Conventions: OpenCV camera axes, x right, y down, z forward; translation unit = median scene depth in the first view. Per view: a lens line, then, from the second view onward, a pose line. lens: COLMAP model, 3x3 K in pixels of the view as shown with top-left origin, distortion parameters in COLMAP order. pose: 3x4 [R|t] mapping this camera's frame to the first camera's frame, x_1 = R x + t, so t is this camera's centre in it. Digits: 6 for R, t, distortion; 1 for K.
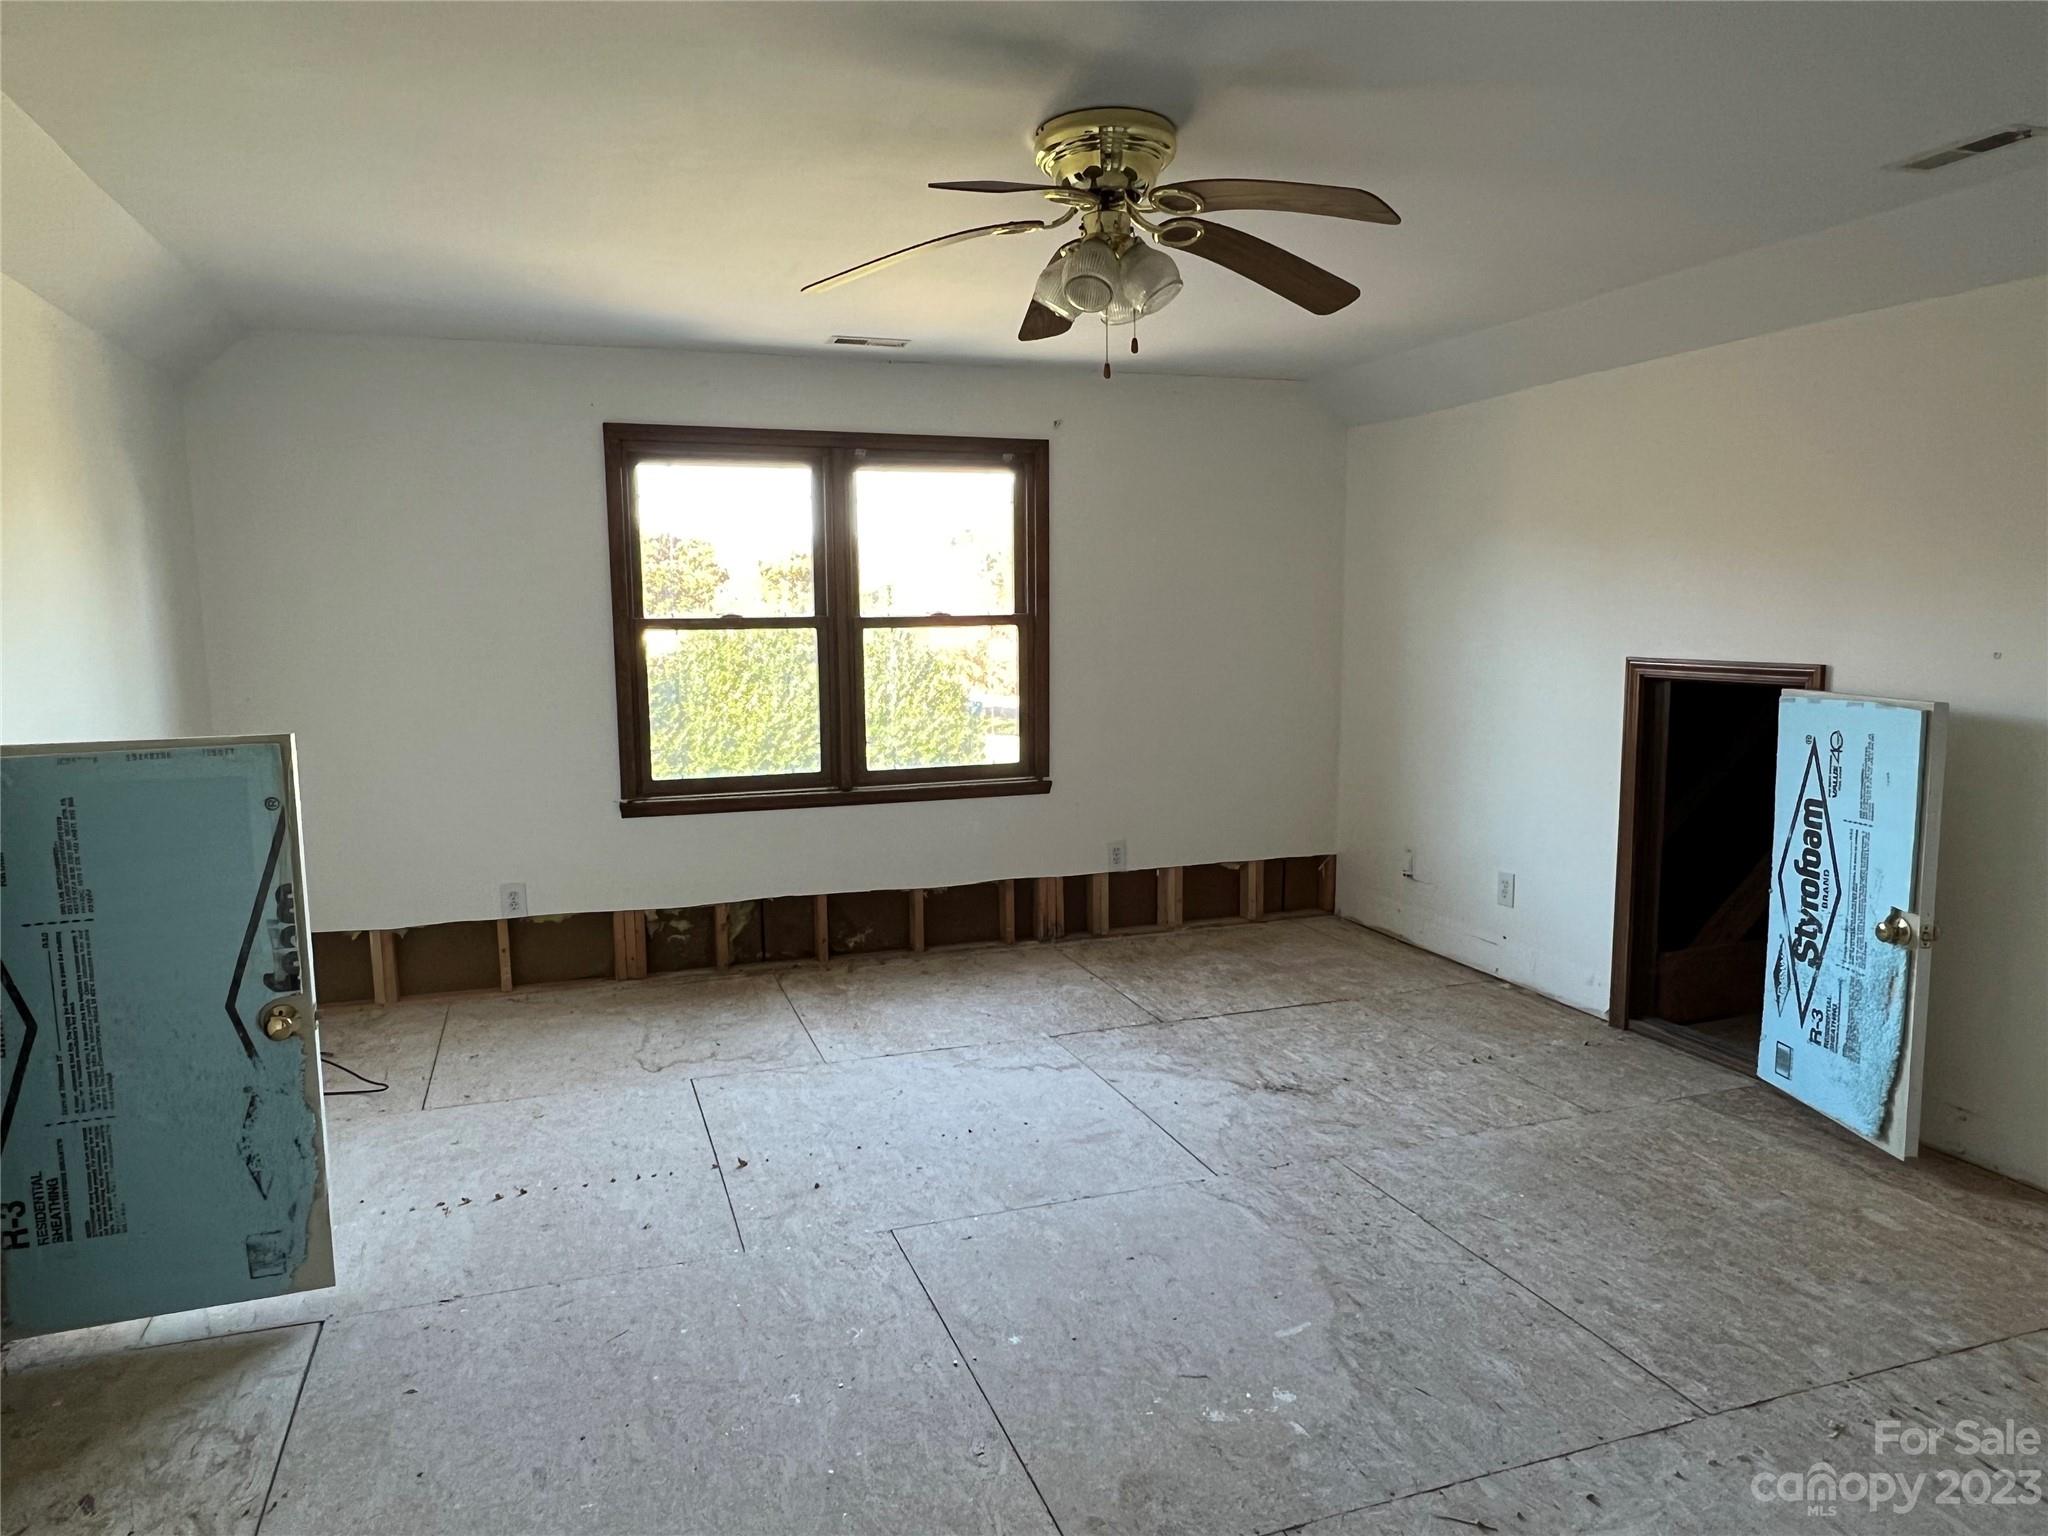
lens RADIAL K [[1323.7, 0, 1012.1], [0, 1323.7, 780.2], [0, 0, 1]] dist [-0.000016, -0.001218]
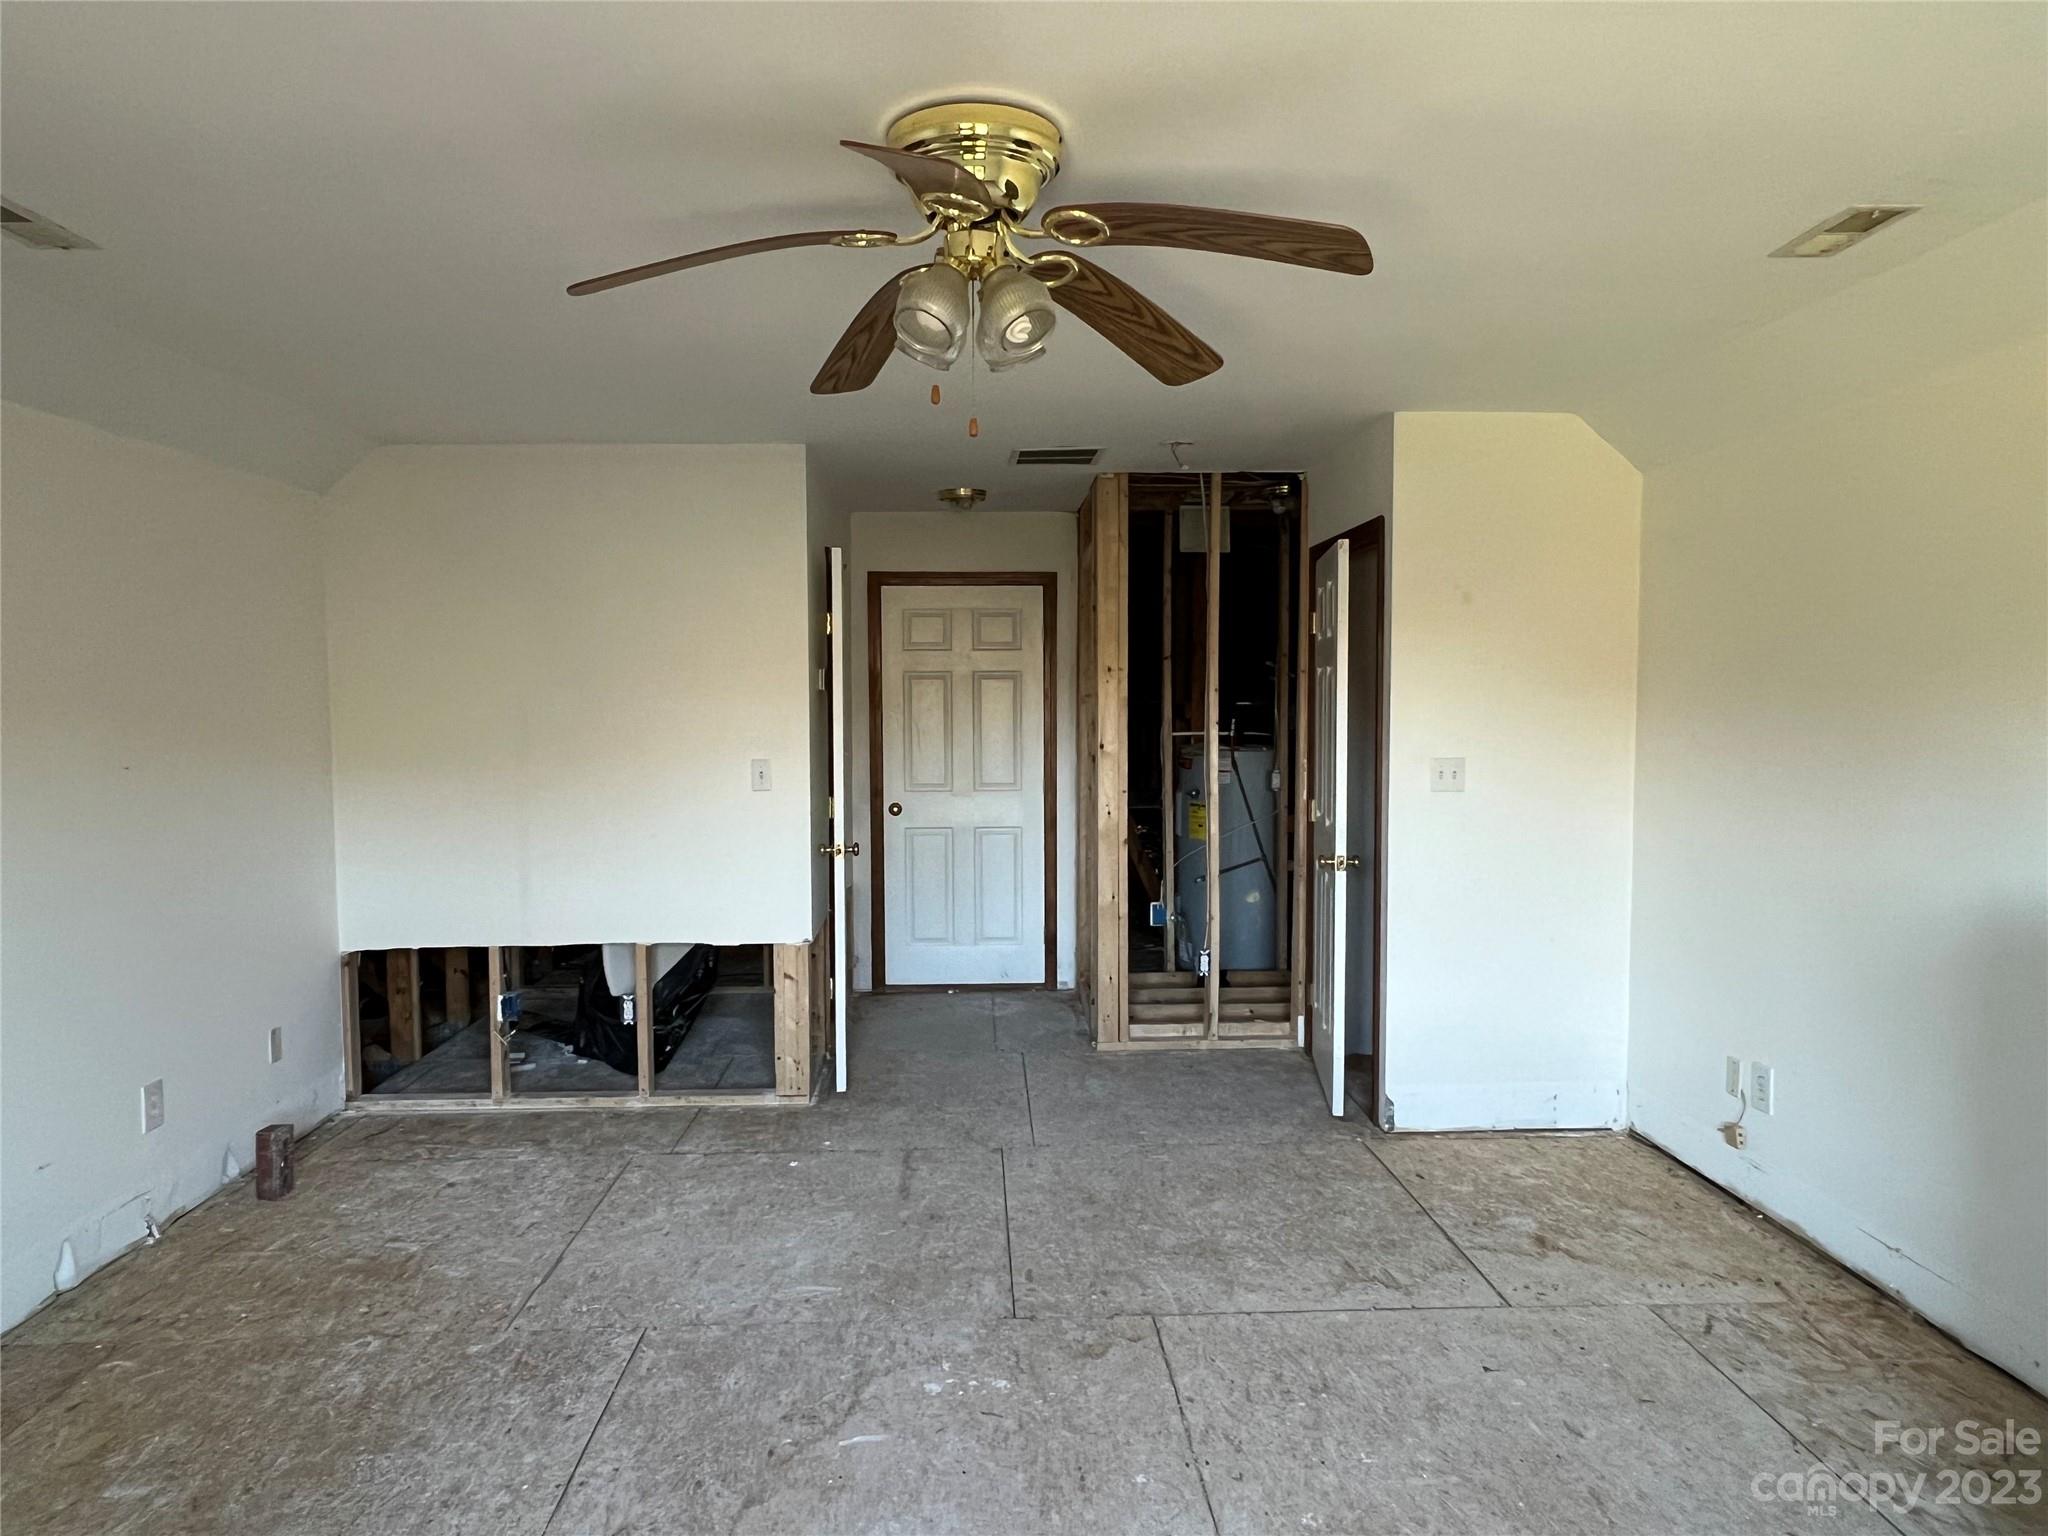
lens RADIAL K [[1323.7, 0, 1012.1], [0, 1323.7, 780.2], [0, 0, 1]] dist [-0.000016, -0.001218]
pose [[-0.953934, -0.000665, 0.300015, -0.200105], [0.056100, 0.981964, 0.180552, -0.254144], [-0.294724, 0.189065, -0.936692, 1.867260]]
